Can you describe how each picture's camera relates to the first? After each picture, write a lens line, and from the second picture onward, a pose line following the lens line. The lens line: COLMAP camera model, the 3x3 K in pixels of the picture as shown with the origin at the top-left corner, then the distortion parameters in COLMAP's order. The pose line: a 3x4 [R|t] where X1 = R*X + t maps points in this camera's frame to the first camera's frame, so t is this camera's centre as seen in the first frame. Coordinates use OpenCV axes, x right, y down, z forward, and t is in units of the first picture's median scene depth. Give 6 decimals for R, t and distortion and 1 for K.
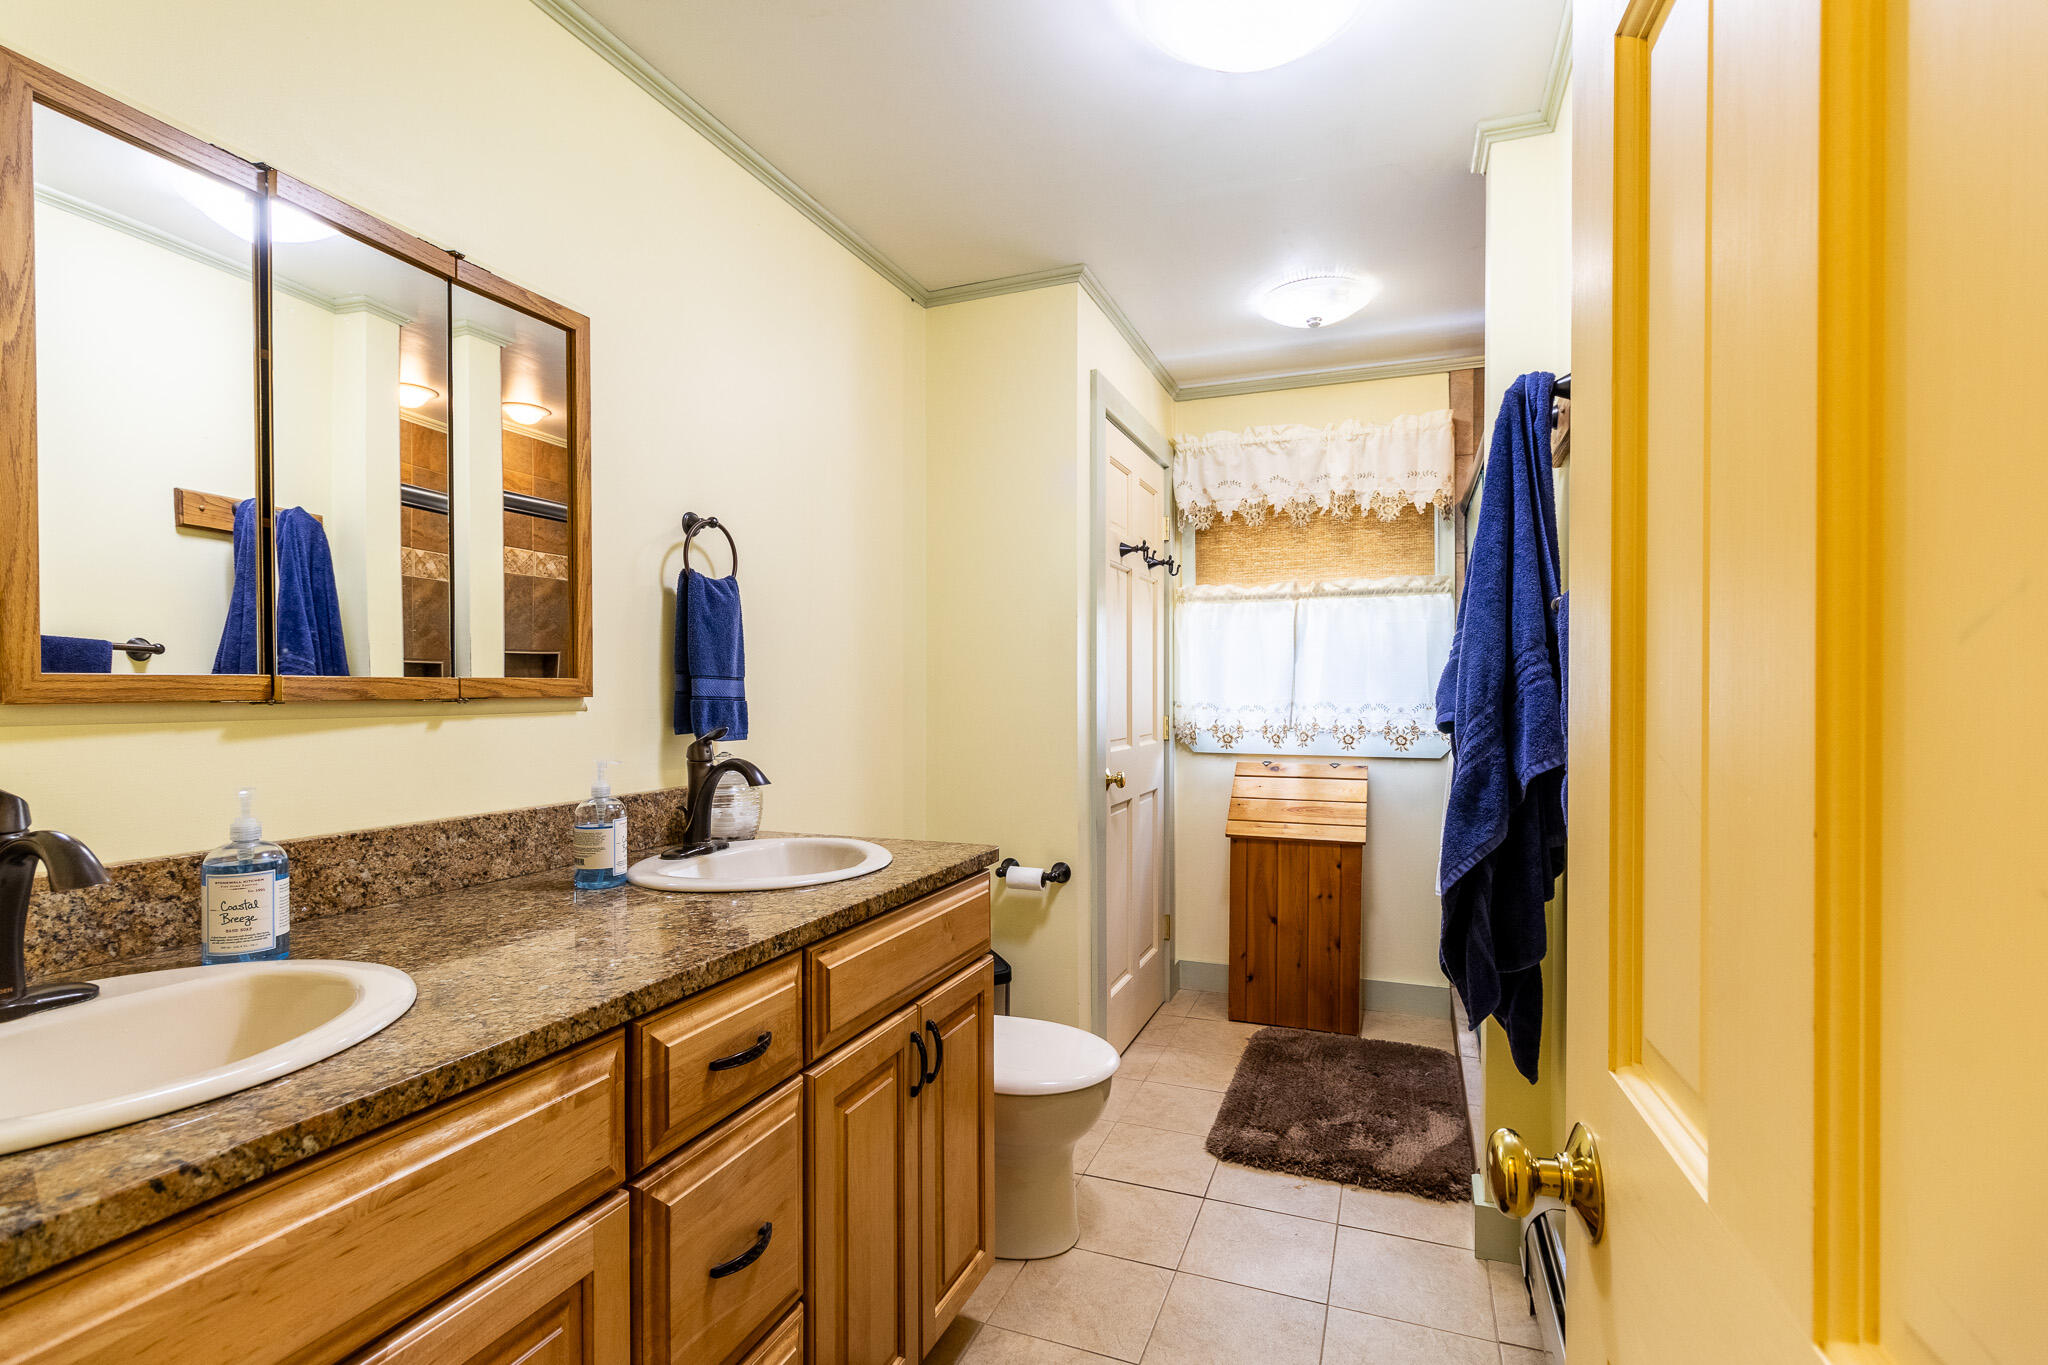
lens RADIAL K [[949.5, 0, 1027.0], [0, 949.5, 693.1], [0, 0, 1]] dist [0.000881, -0.000034]
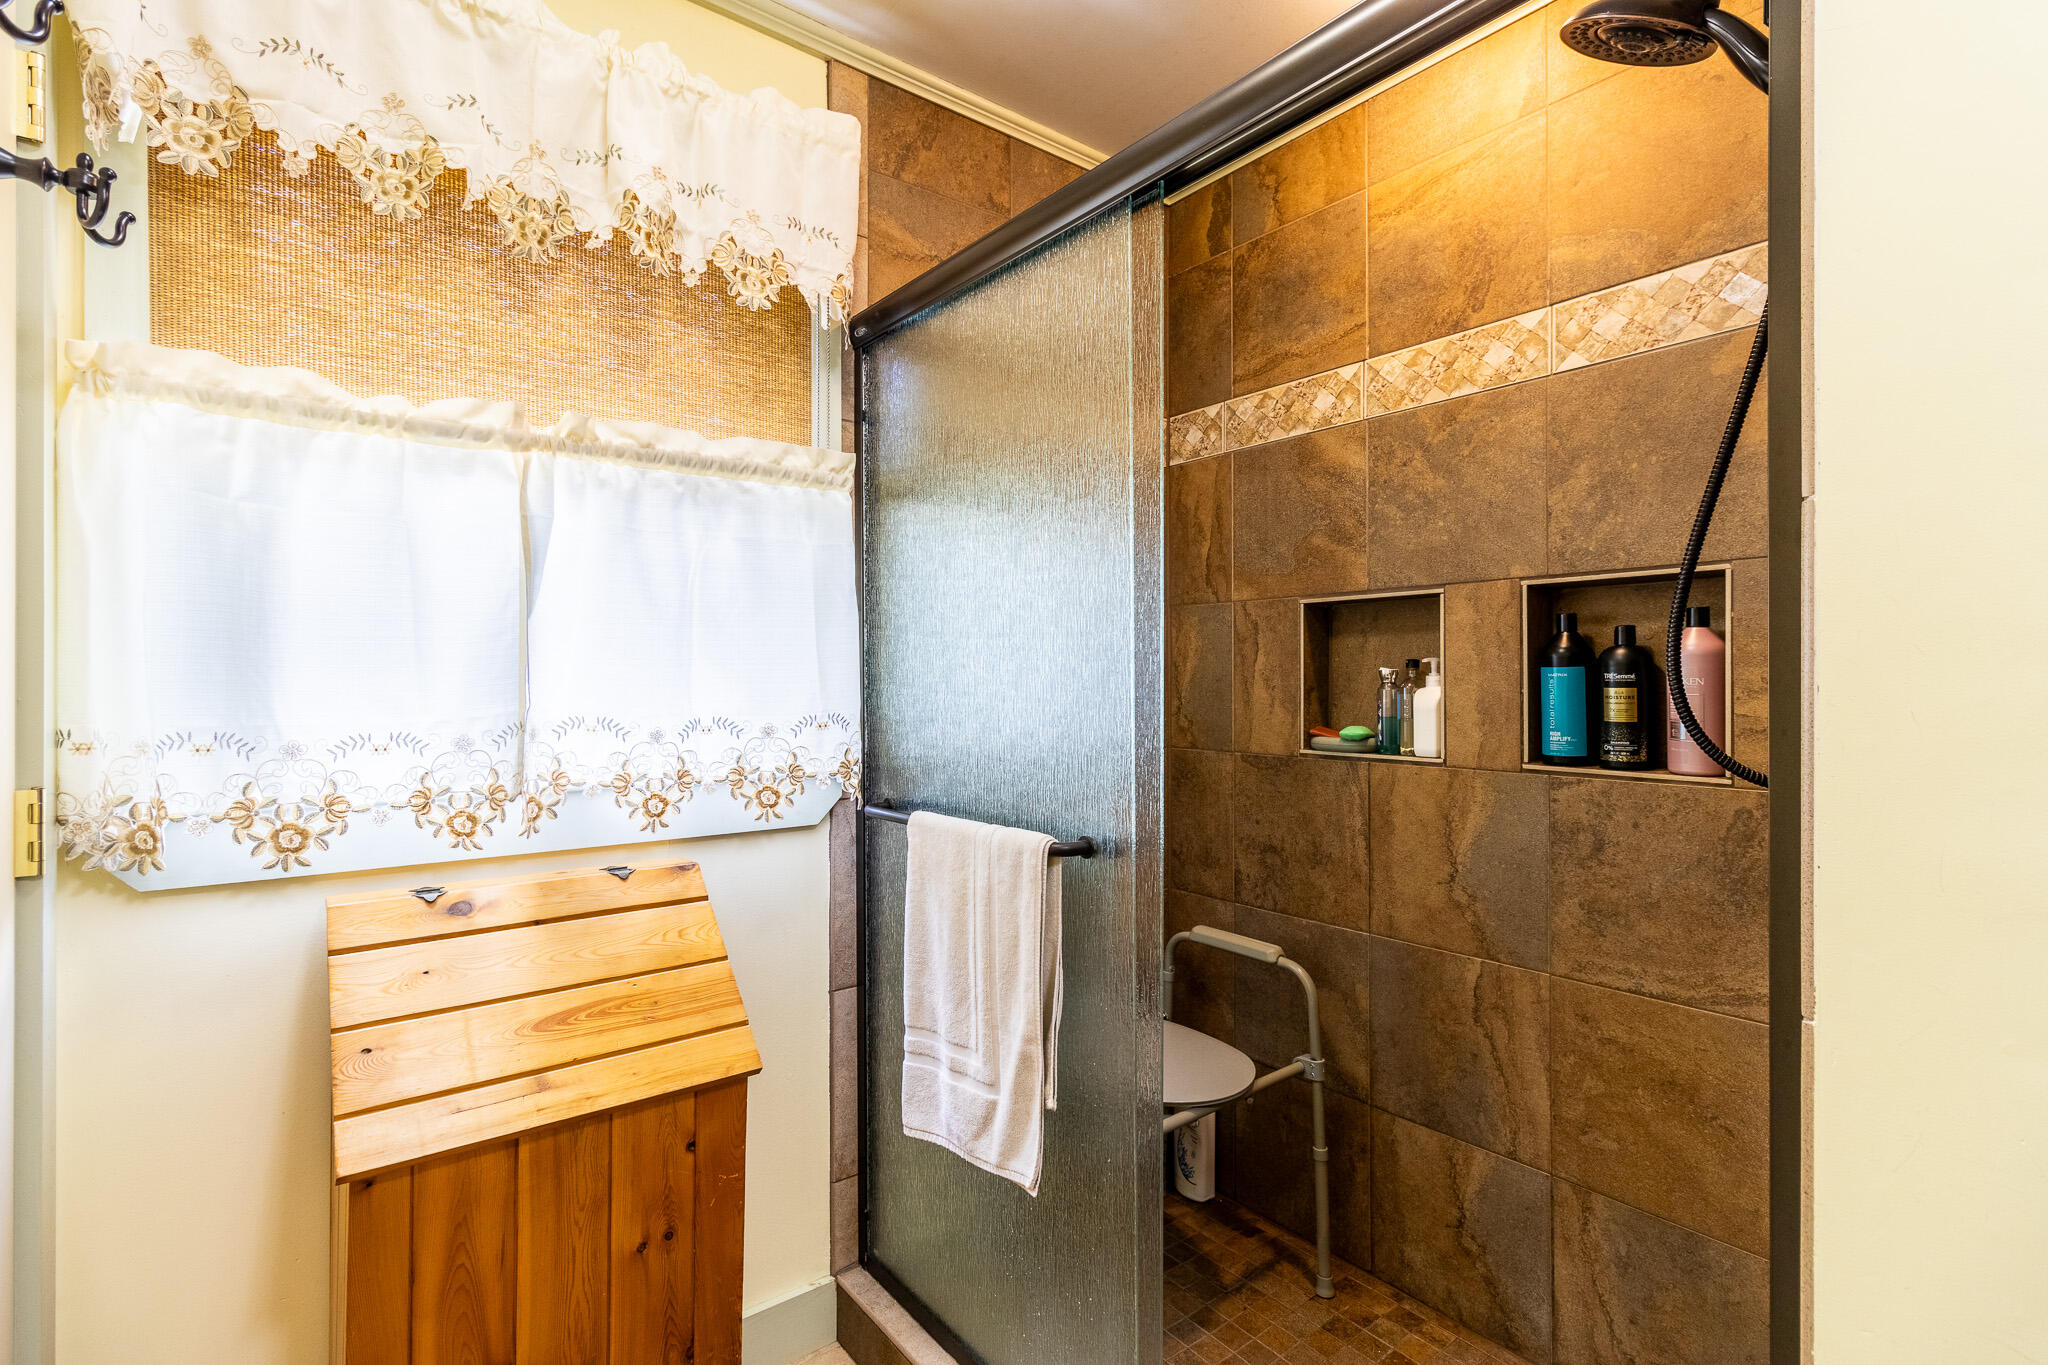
lens RADIAL K [[949.5, 0, 1037.8], [0, 949.5, 670.6], [0, 0, 1]] dist [0.000881, -0.000034]
pose [[0.502044, -0.000158, 0.864842, 0.058871], [-0.005399, 0.999980, 0.003317, -0.012897], [-0.864825, -0.006334, 0.502033, 0.630382]]
